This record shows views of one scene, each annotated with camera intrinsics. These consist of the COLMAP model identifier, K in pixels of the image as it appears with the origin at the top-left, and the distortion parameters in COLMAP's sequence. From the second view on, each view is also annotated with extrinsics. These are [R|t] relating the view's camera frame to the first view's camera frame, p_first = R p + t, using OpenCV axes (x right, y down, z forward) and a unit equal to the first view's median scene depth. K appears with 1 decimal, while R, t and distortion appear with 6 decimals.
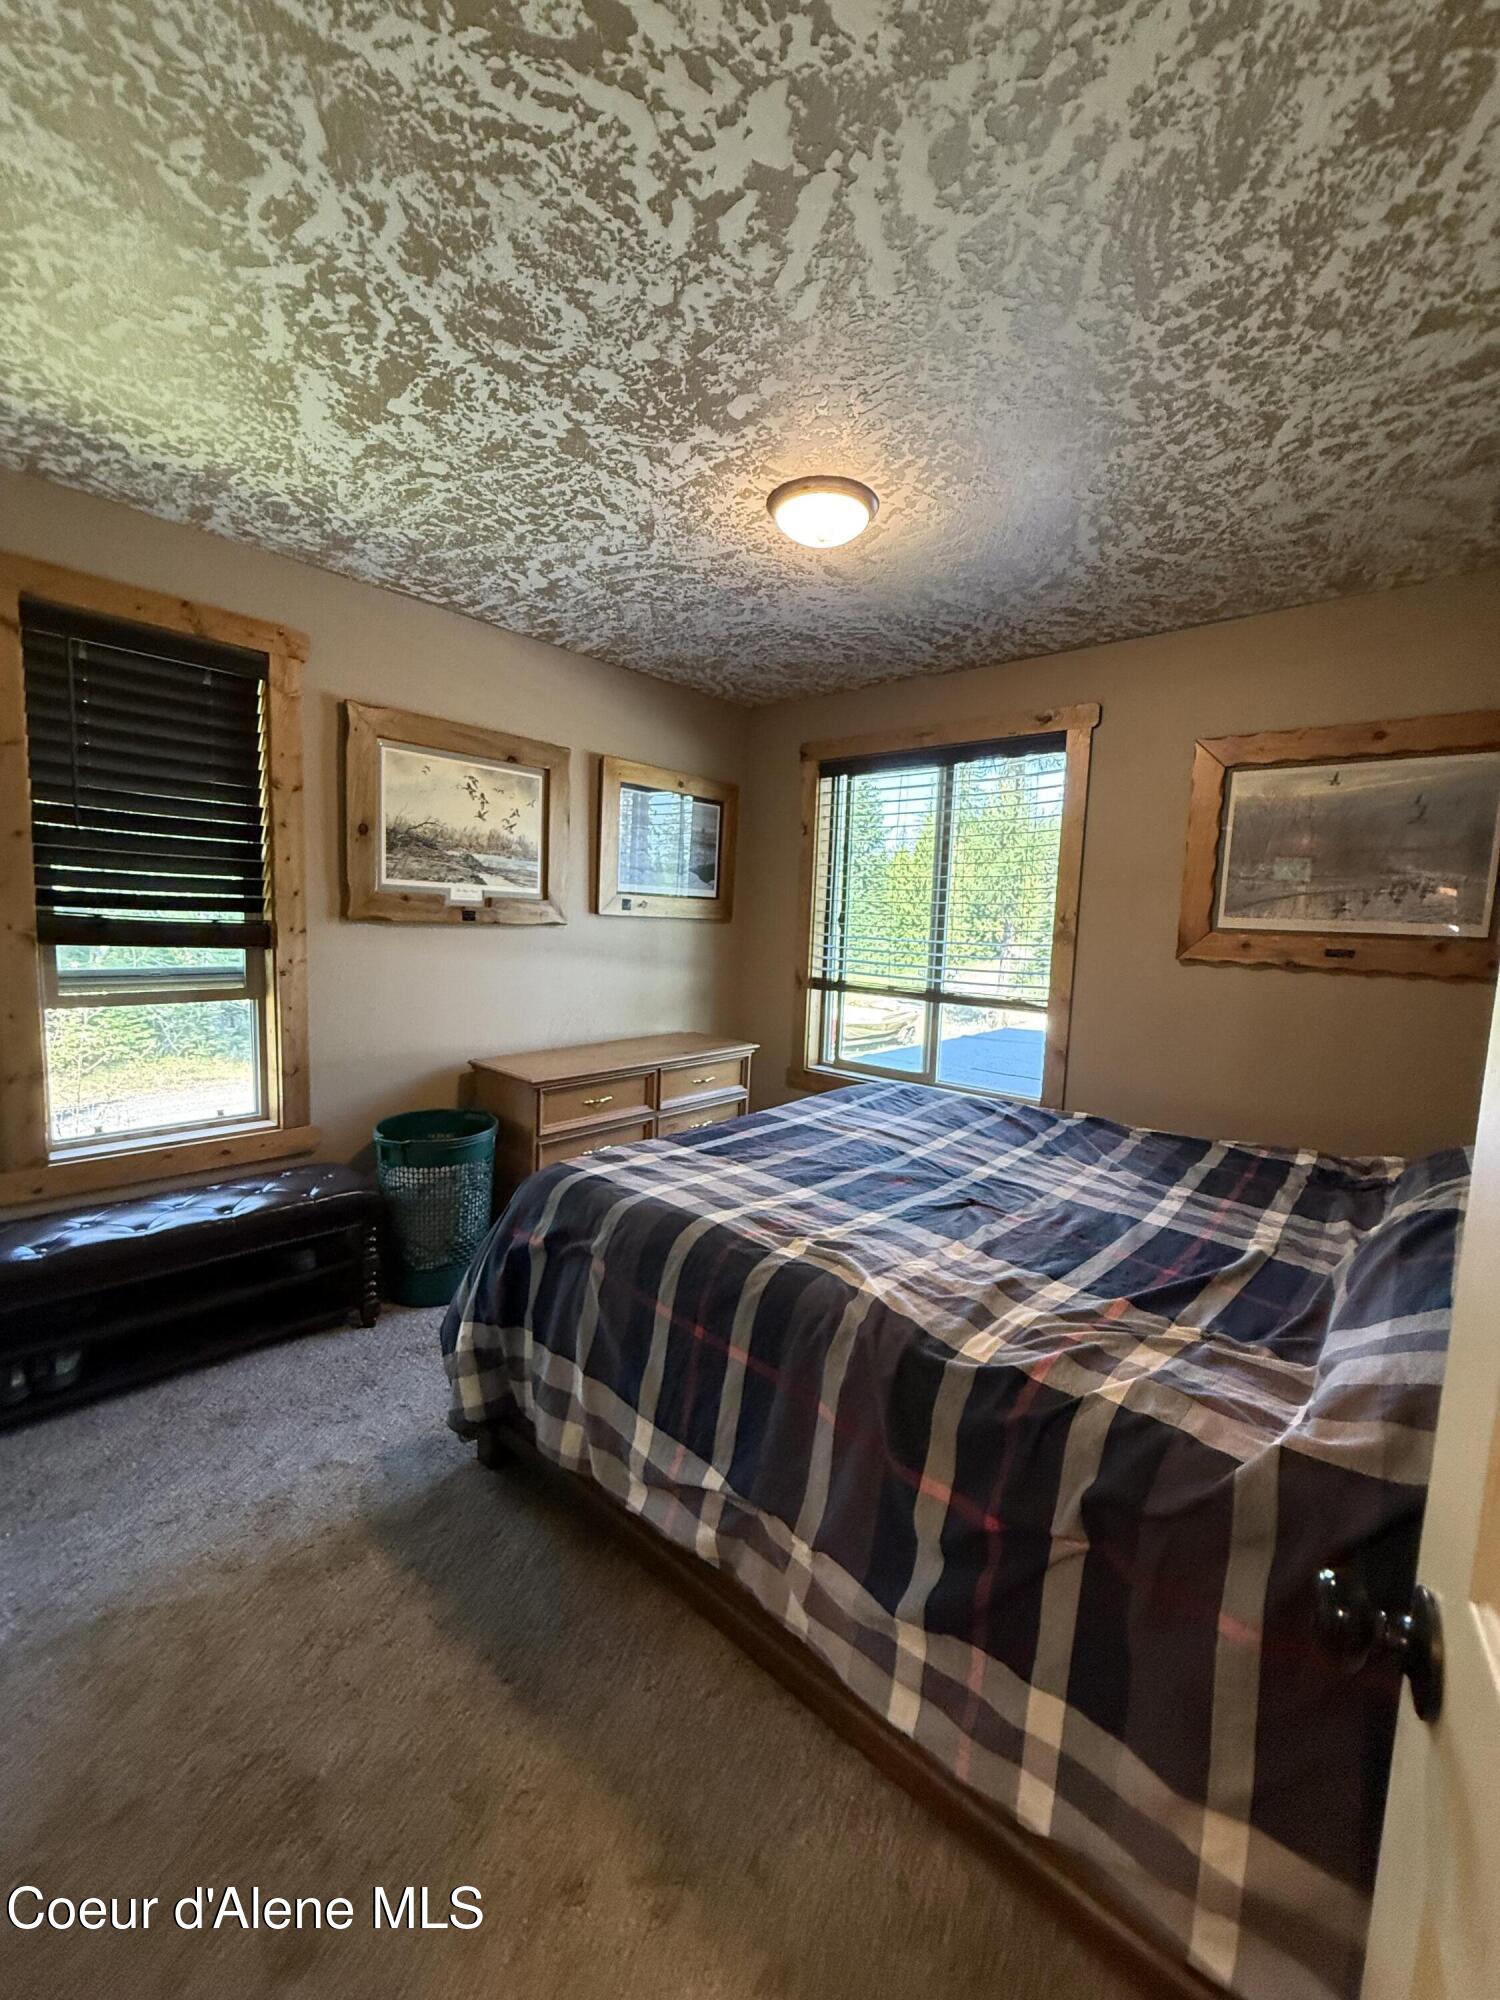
lens RADIAL K [[797.0, 0, 750.0], [0, 797.0, 1000.0], [0, 0, 1]] dist [0.001467, 0.000591]
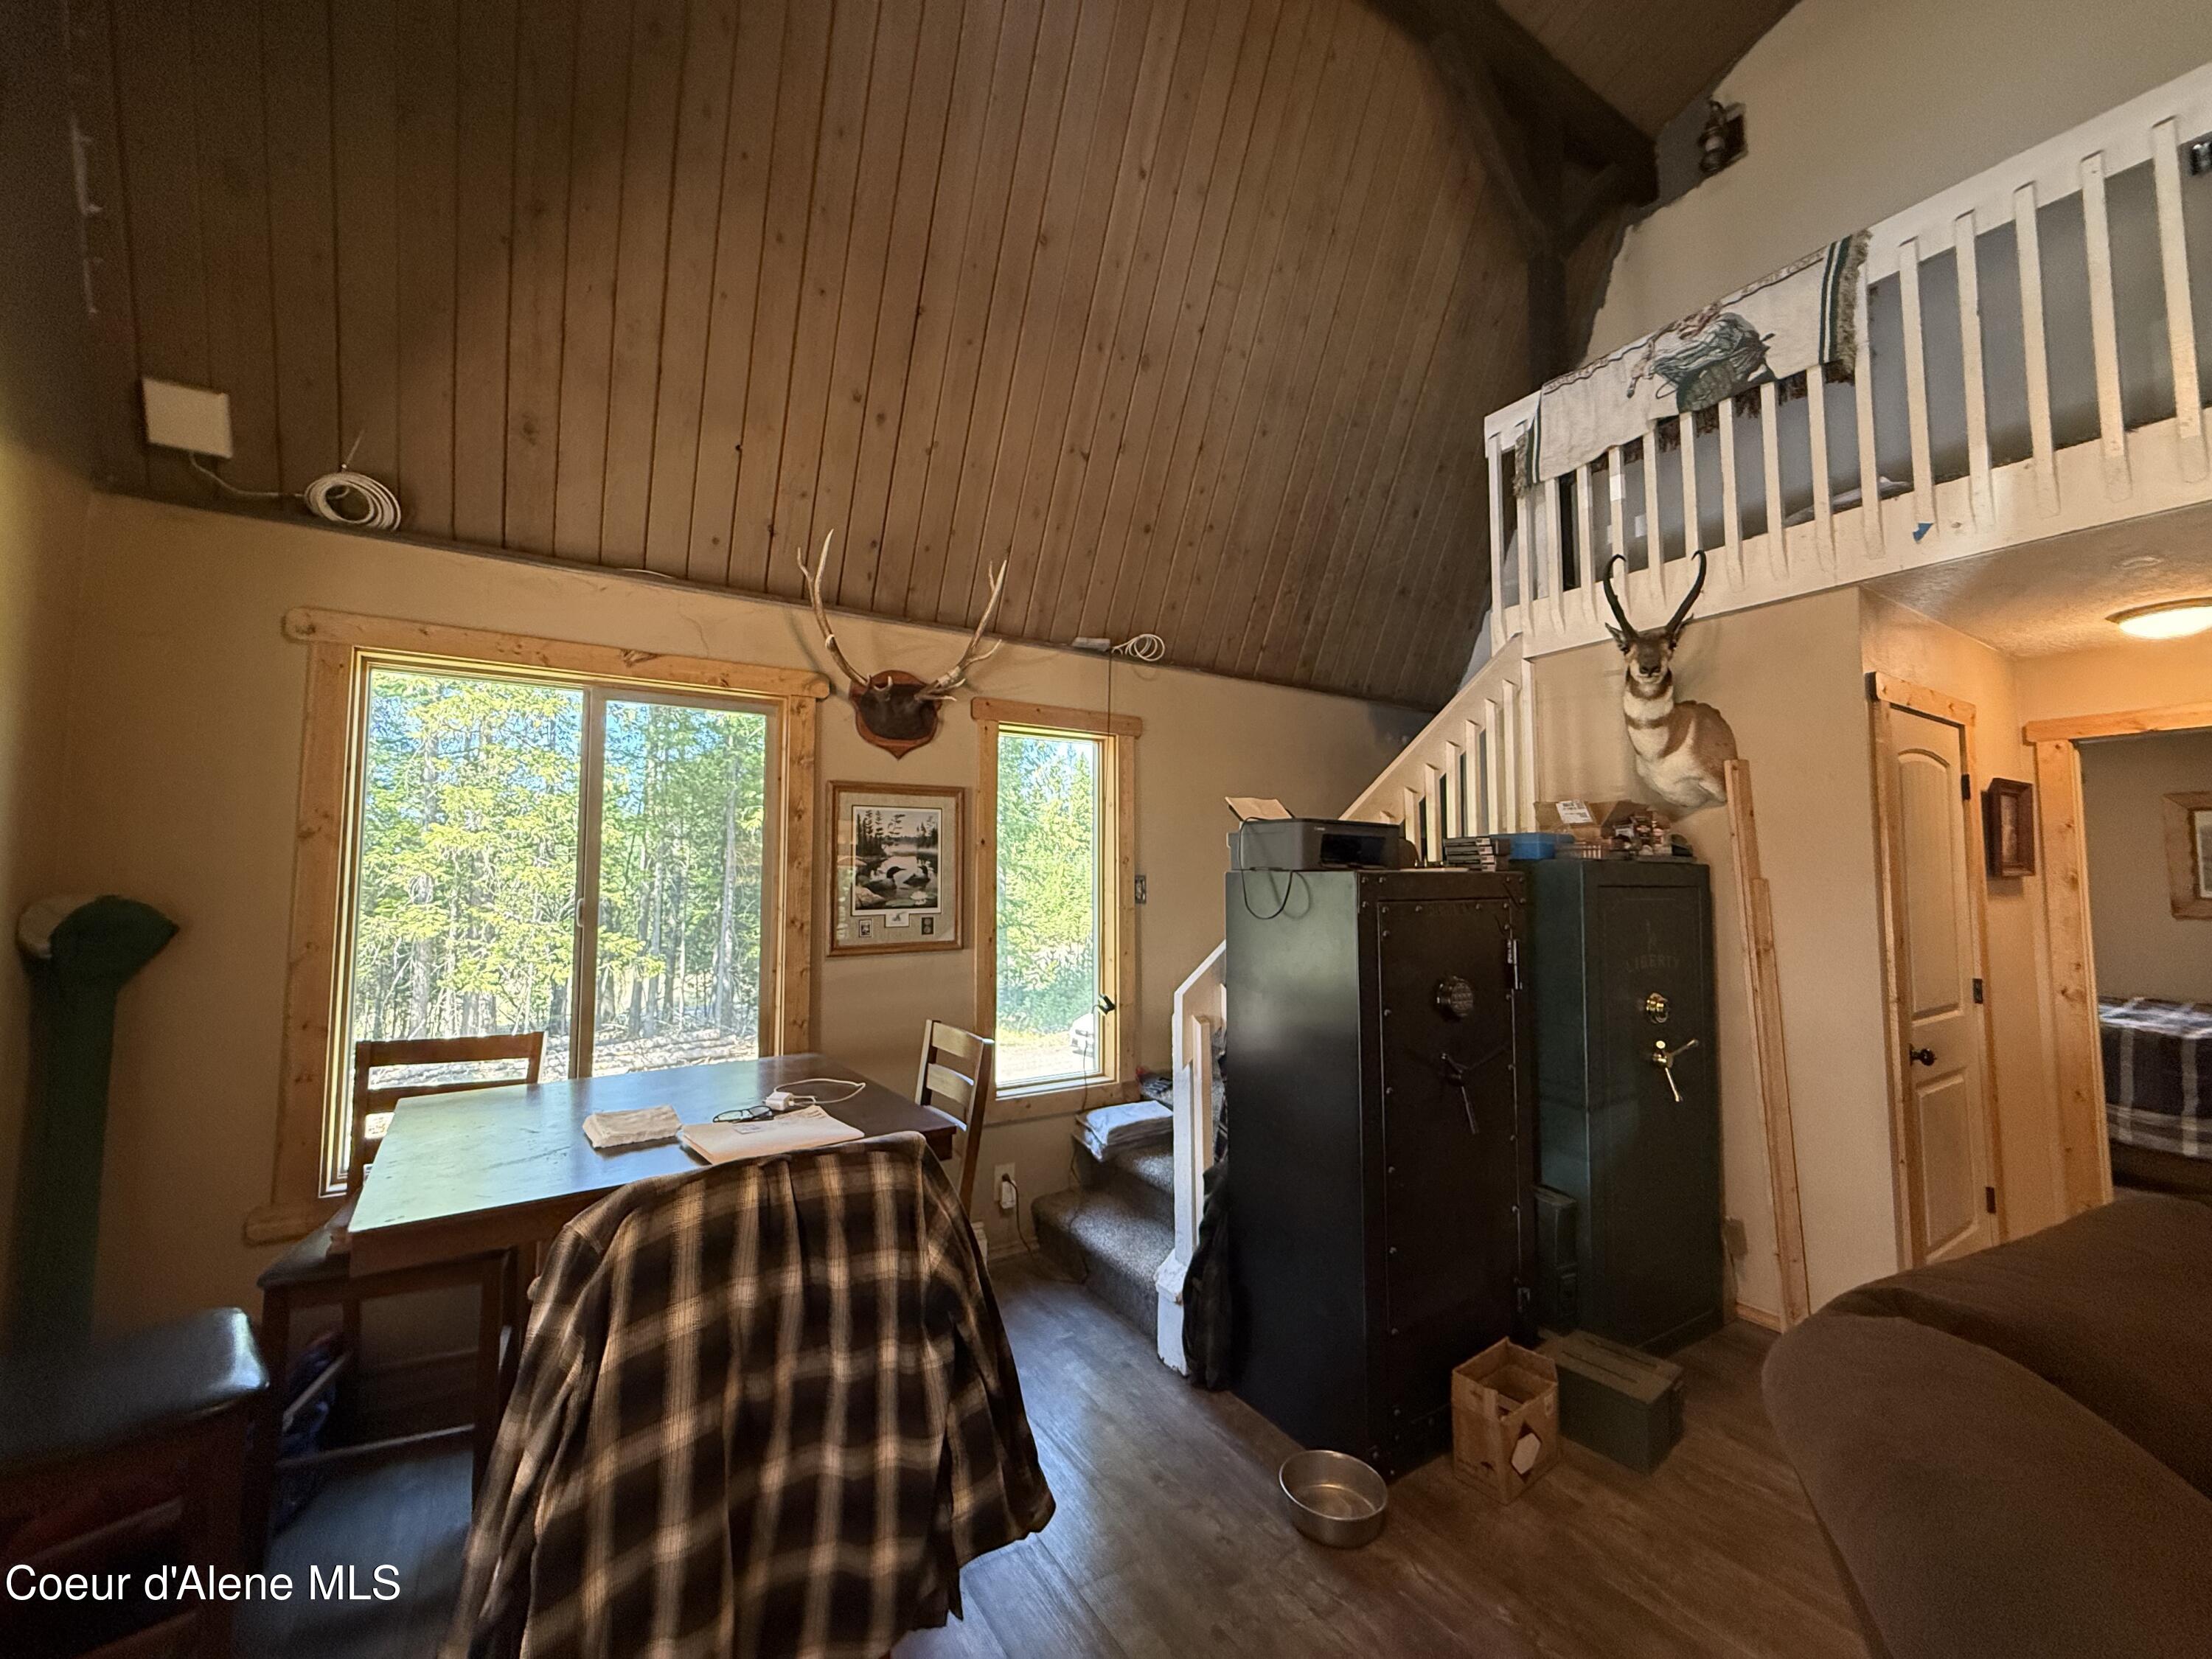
lens RADIAL K [[881.5, 0, 1106.0], [0, 881.5, 829.5], [0, 0, 1]] dist [0.001467, 0.000591]
pose [[0.961296, -0.059931, -0.268920, -1.731617], [0.009402, 0.982623, -0.185377, 0.146195], [0.275357, 0.175674, 0.945155, -2.212731]]
